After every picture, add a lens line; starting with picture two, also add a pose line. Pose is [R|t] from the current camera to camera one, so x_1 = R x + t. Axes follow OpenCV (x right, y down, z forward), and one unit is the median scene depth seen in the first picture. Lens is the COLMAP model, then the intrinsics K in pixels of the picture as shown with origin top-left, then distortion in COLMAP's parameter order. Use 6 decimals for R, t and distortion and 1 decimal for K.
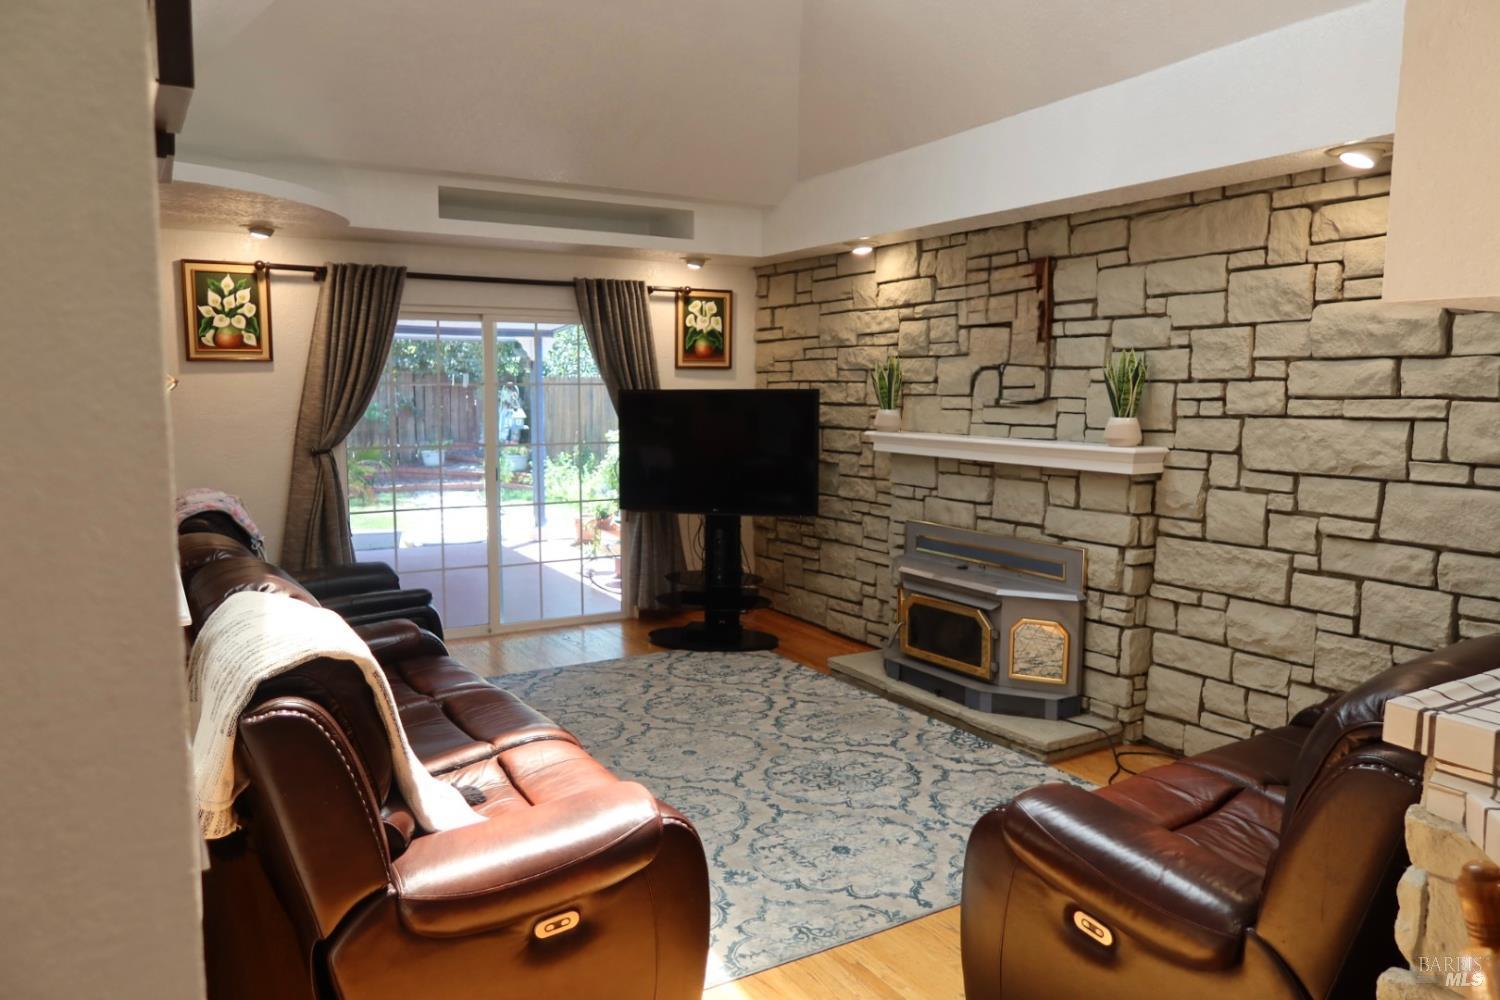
lens RADIAL K [[1038.0, 0, 743.9], [0, 1038.0, 501.3], [0, 0, 1]] dist [-0.022062, 0.006381]
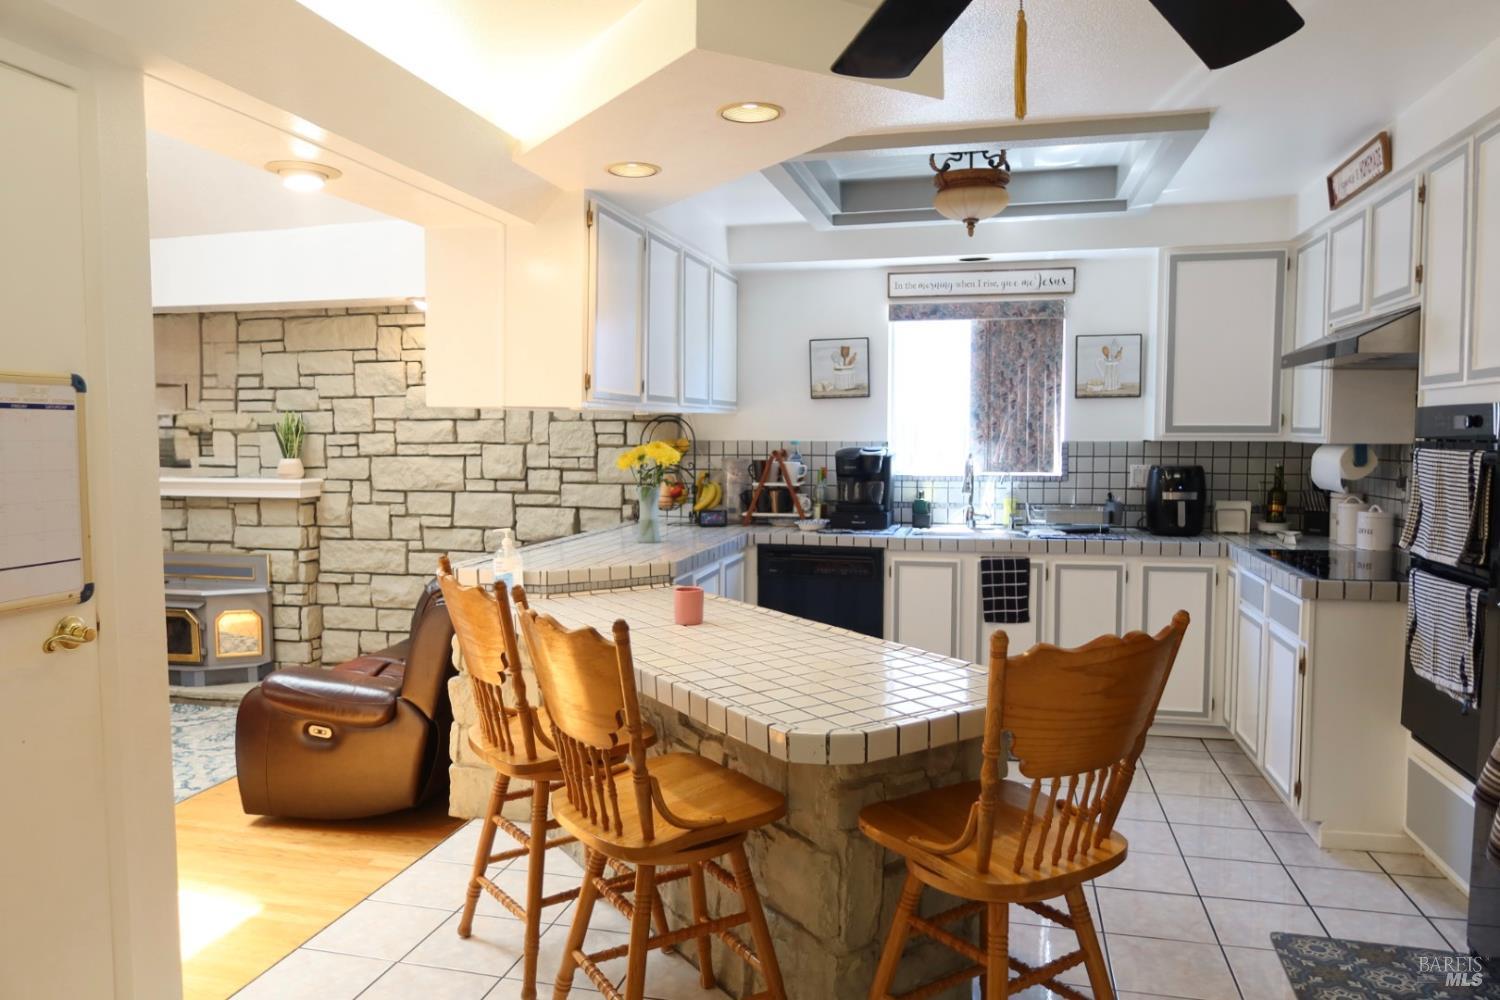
lens RADIAL K [[1038.0, 0, 746.5], [0, 1038.0, 505.4], [0, 0, 1]] dist [-0.022062, 0.006381]
pose [[0.693972, -0.055780, 0.717838, -0.211847], [0.083371, 0.996514, -0.003165, 0.037704], [-0.715159, 0.062043, 0.696203, -0.416519]]
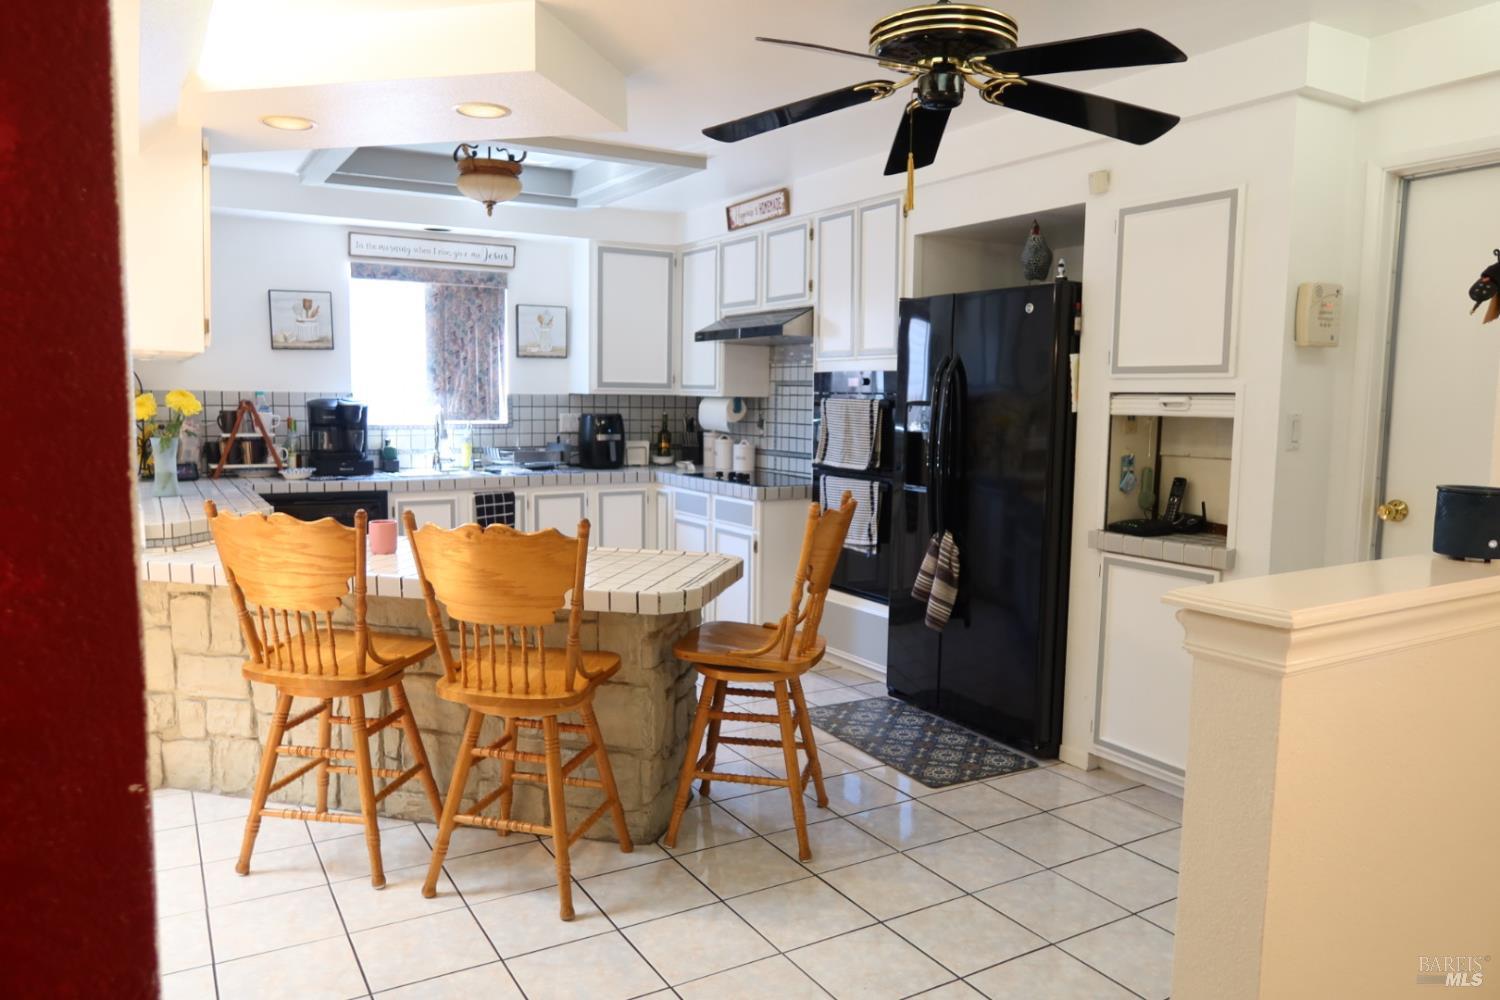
lens RADIAL K [[1038.0, 0, 746.9], [0, 1038.0, 506.1], [0, 0, 1]] dist [-0.022062, 0.006381]
pose [[-0.003524, -0.111040, 0.993810, -0.503572], [0.098071, 0.988987, 0.110848, 0.017966], [-0.995173, 0.097854, 0.007404, -0.177290]]
